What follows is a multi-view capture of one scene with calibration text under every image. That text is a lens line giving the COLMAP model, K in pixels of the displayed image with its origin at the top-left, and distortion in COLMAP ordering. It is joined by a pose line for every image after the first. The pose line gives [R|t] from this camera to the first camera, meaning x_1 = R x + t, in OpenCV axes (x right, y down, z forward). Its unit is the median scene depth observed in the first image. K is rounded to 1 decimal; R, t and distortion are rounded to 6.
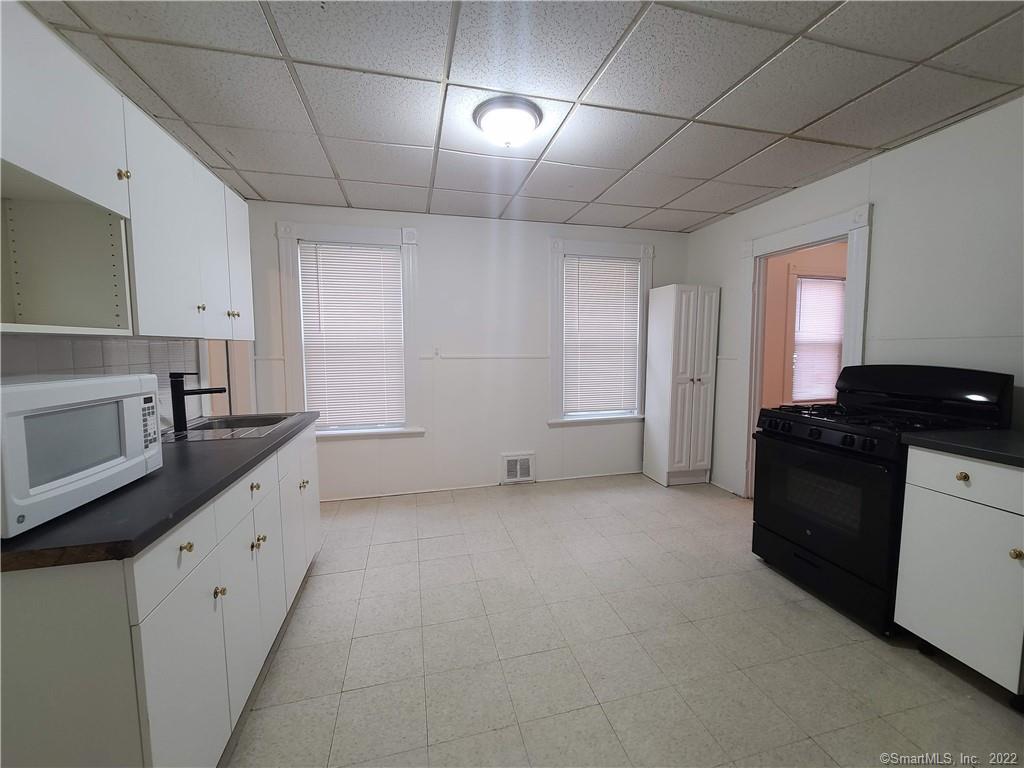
lens RADIAL K [[418.2, 0, 517.4], [0, 418.2, 381.1], [0, 0, 1]] dist [-0.000203, -0.000699]
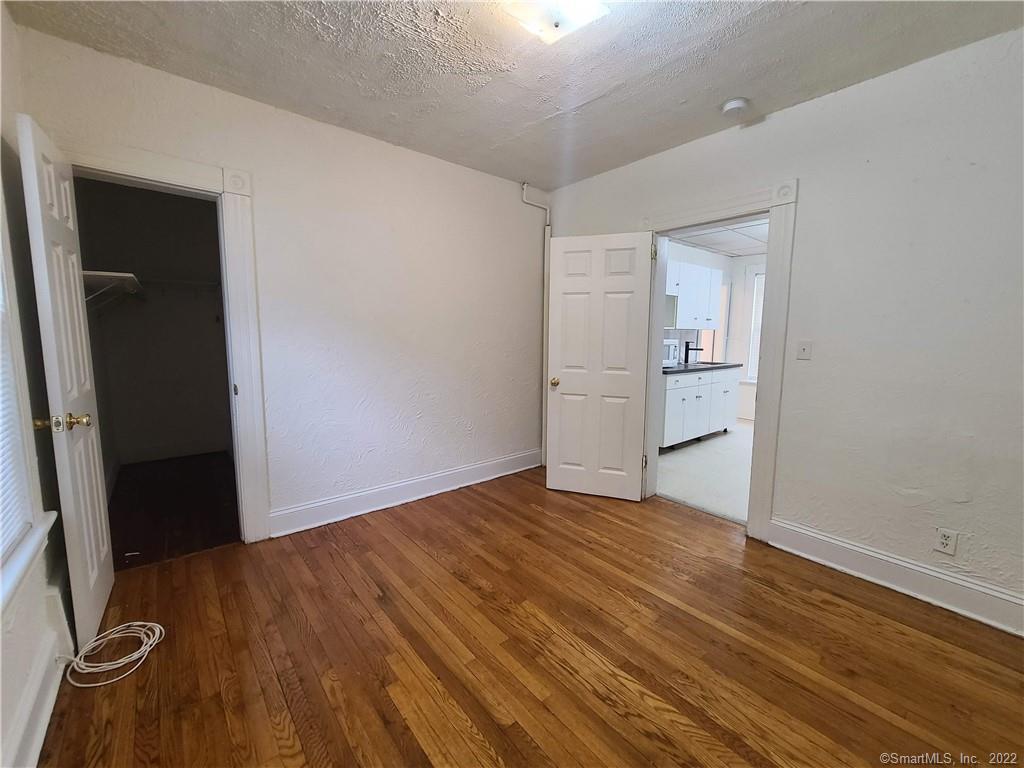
lens RADIAL K [[418.2, 0, 517.4], [0, 418.2, 381.1], [0, 0, 1]] dist [-0.000203, -0.000699]
pose [[0.425707, 0.112315, -0.897864, 1.381814], [-0.090806, 0.992560, 0.081106, 0.129159], [0.900293, 0.047004, 0.432738, -1.360578]]
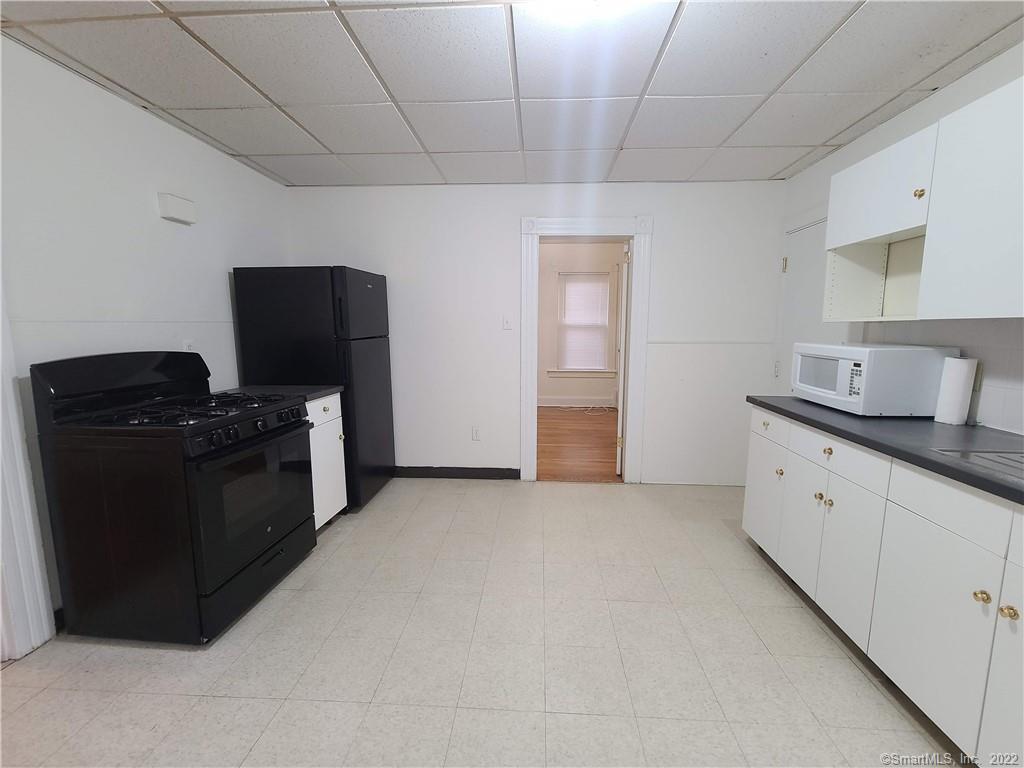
lens RADIAL K [[418.2, 0, 517.4], [0, 418.2, 381.1], [0, 0, 1]] dist [-0.000203, -0.000699]
pose [[-0.954311, -0.033994, 0.296874, -0.129993], [0.027554, 0.979264, 0.200705, -0.170238], [-0.297541, 0.199715, -0.933586, 2.043678]]
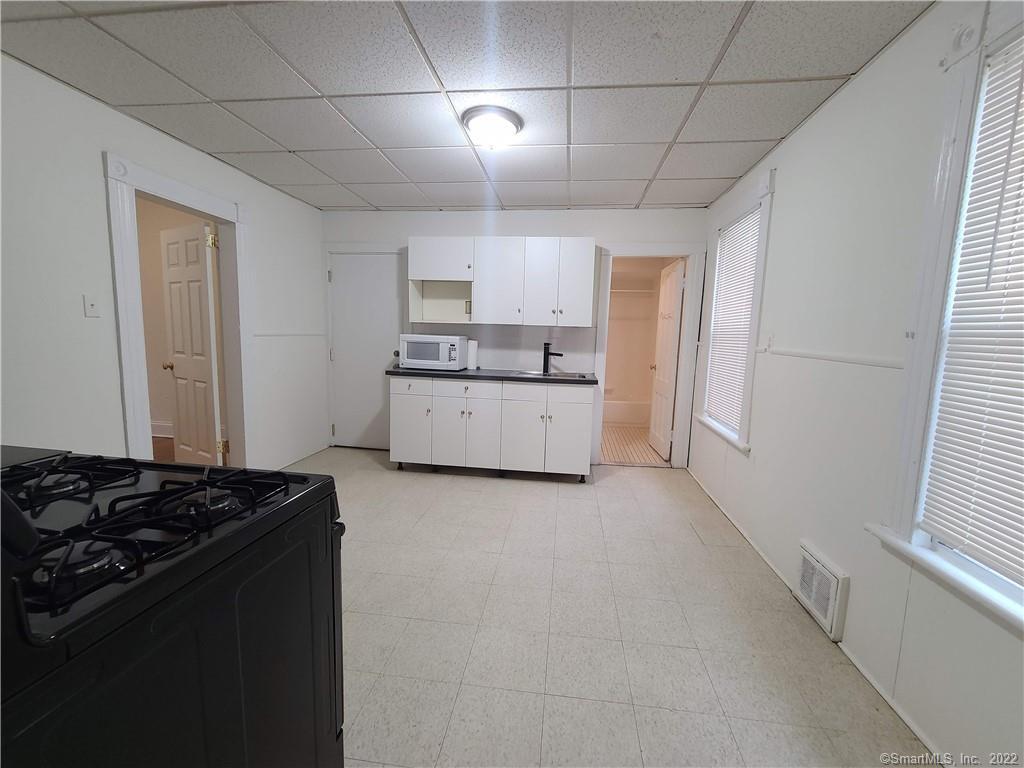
lens RADIAL K [[418.2, 0, 517.4], [0, 418.2, 381.1], [0, 0, 1]] dist [-0.000203, -0.000699]
pose [[-0.364964, 0.104728, -0.925113, 1.251350], [-0.101450, 0.983263, 0.151334, -0.146653], [0.925478, 0.149084, -0.348231, 1.838136]]
